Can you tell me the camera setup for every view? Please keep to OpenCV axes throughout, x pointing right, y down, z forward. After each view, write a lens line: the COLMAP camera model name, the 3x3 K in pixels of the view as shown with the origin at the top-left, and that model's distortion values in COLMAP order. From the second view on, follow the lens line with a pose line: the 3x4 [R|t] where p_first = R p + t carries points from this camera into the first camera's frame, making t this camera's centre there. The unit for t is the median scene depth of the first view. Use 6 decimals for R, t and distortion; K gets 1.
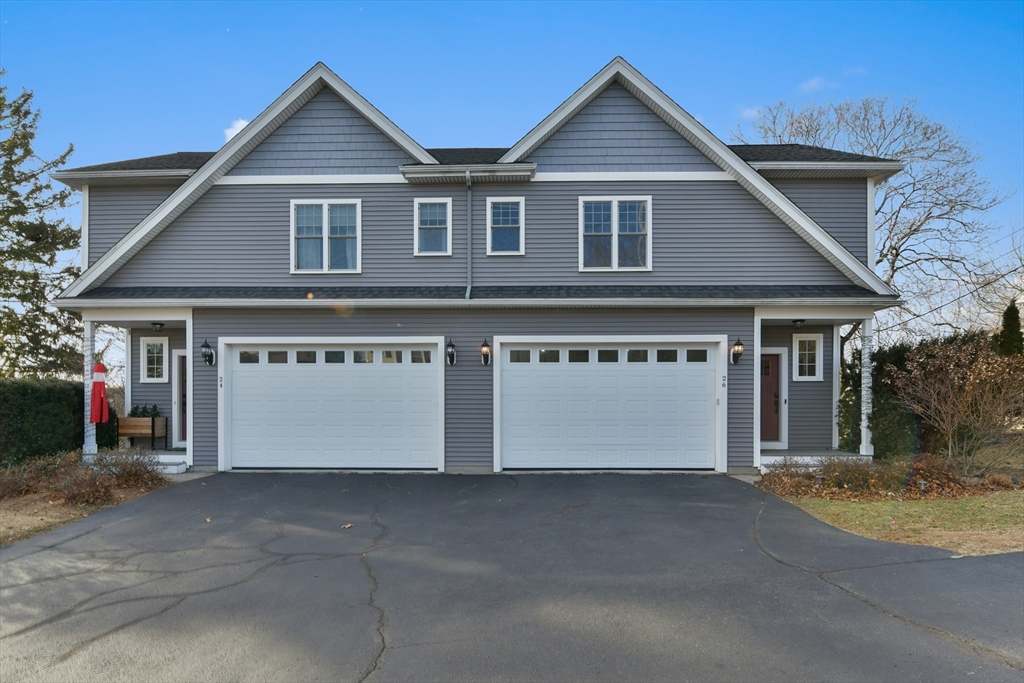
lens RADIAL K [[370.7, 0, 512.2], [0, 370.7, 364.4], [0, 0, 1]] dist [-0.002395, 0.000045]
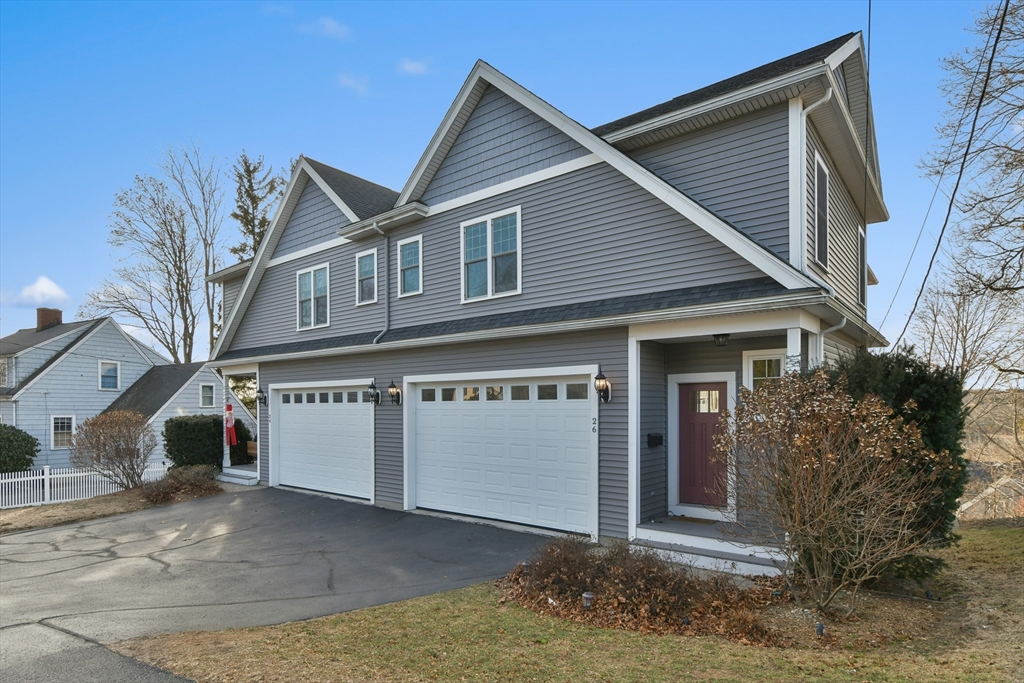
lens RADIAL K [[552.2, 0, 514.7], [0, 552.2, 405.9], [0, 0, 1]] dist [0.008458, -0.000426]
pose [[0.789492, -0.002462, -0.613755, 1.127345], [0.008956, 0.999932, 0.007508, -0.003770], [0.613695, -0.011425, 0.789461, -0.015246]]
